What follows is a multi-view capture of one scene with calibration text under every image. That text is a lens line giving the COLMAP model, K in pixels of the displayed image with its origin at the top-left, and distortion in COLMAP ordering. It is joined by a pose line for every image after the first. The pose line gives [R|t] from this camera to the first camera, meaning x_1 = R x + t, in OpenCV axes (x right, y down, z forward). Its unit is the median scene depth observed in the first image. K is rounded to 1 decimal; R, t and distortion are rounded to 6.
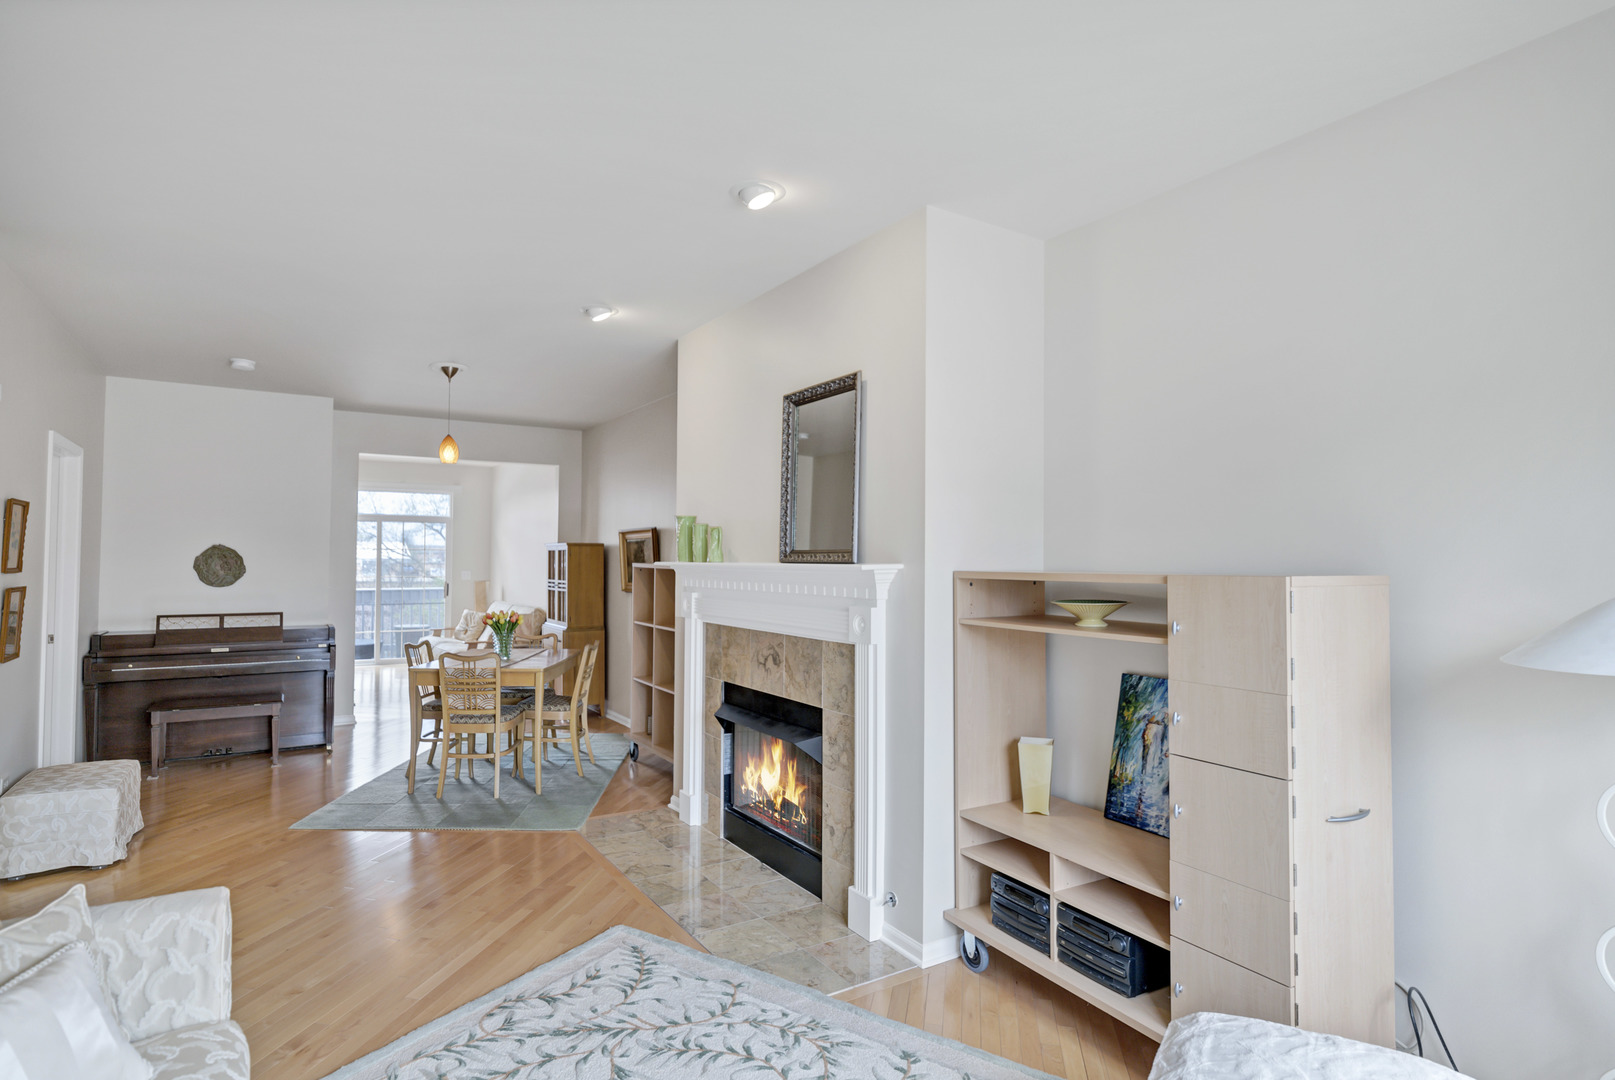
lens RADIAL K [[816.9, 0, 807.5], [0, 816.9, 540.0], [0, 0, 1]] dist [-0.002335, -0.000979]
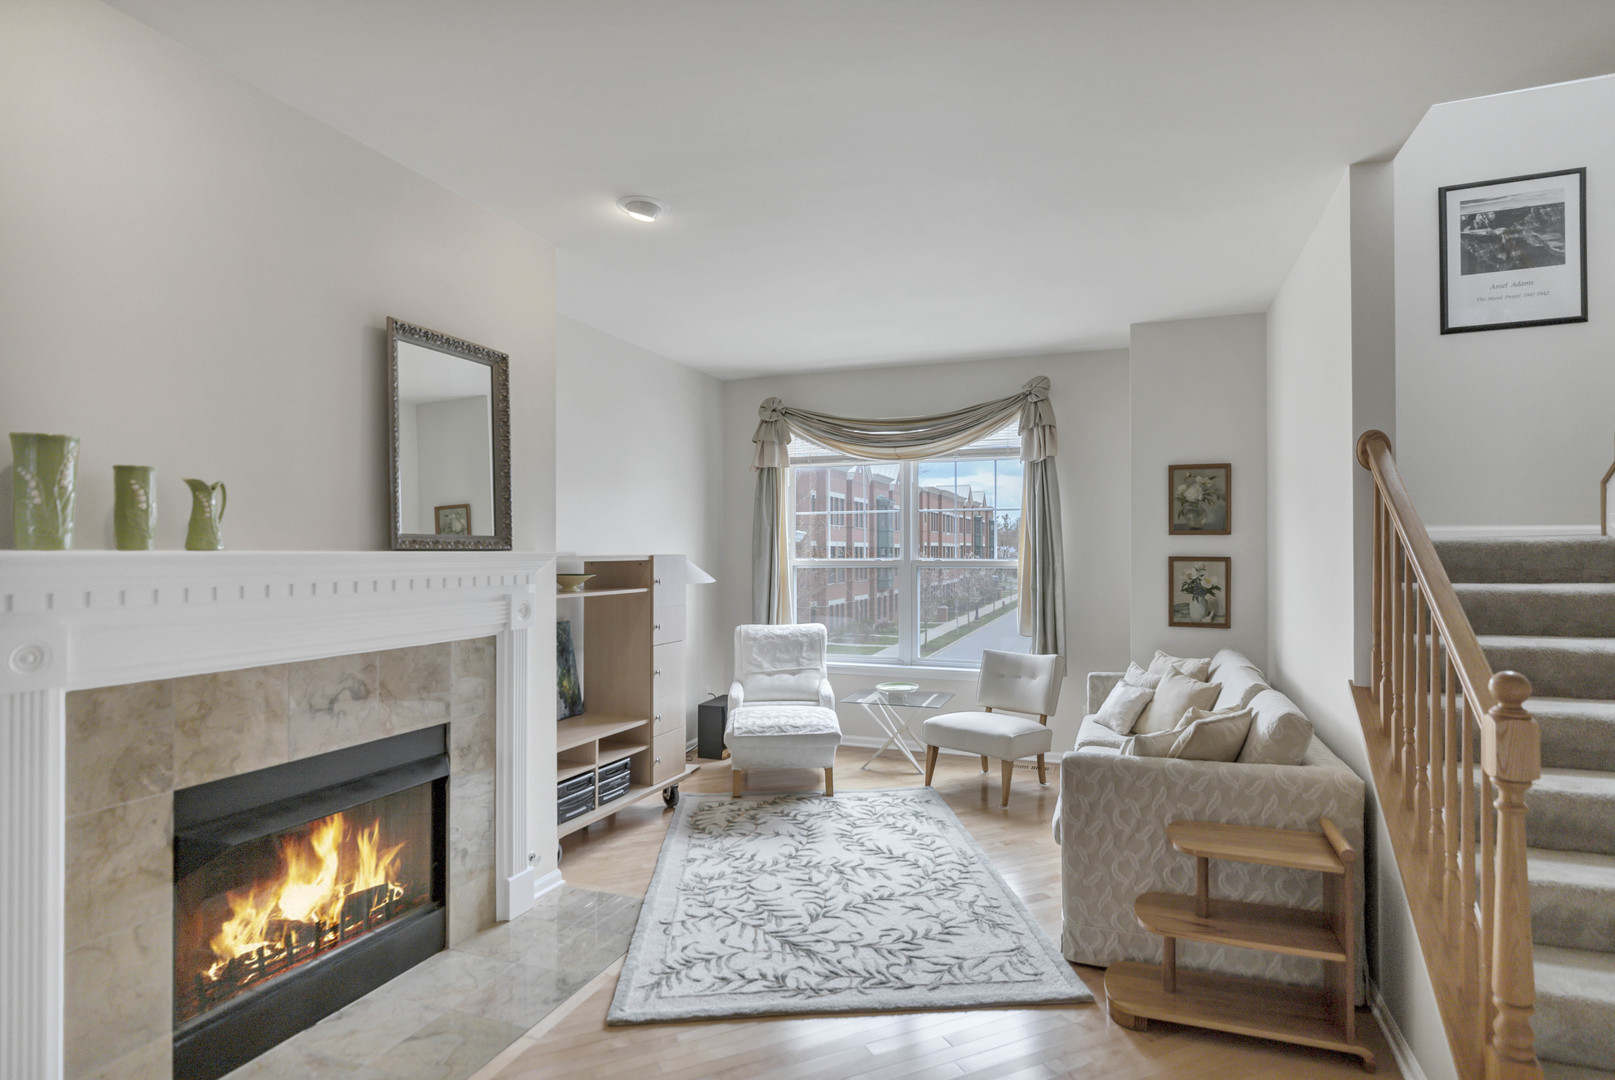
lens RADIAL K [[825.5, 0, 807.0], [0, 825.5, 545.1], [0, 0, 1]] dist [0.000438, -0.000037]
pose [[-0.583712, 0.007944, 0.811922, -0.910856], [-0.016040, 0.999644, -0.021312, 0.037070], [-0.811803, -0.025464, -0.583377, 1.233664]]
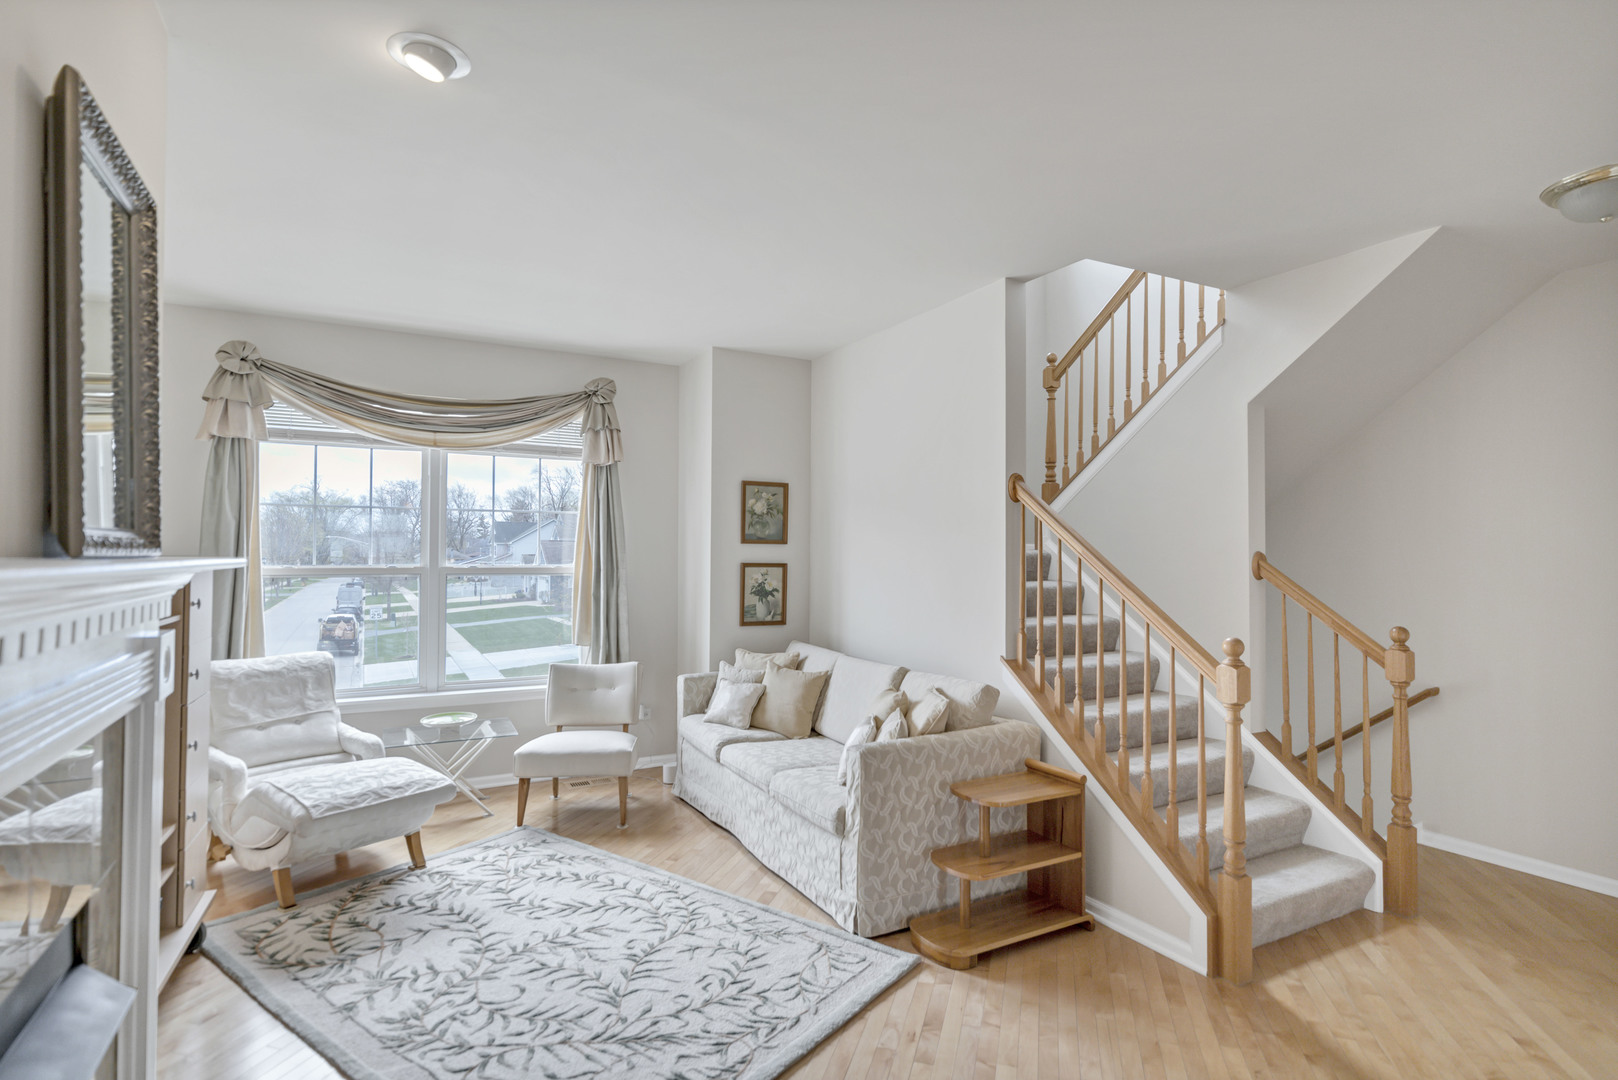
lens RADIAL K [[818.5, 0, 809.0], [0, 818.5, 540.0], [0, 0, 1]] dist [-0.002335, -0.000979]
pose [[-0.996266, -0.002571, 0.086299, -0.401871], [-0.006202, 0.999106, -0.041827, 0.037113], [-0.086114, -0.042206, -0.995391, 1.435582]]
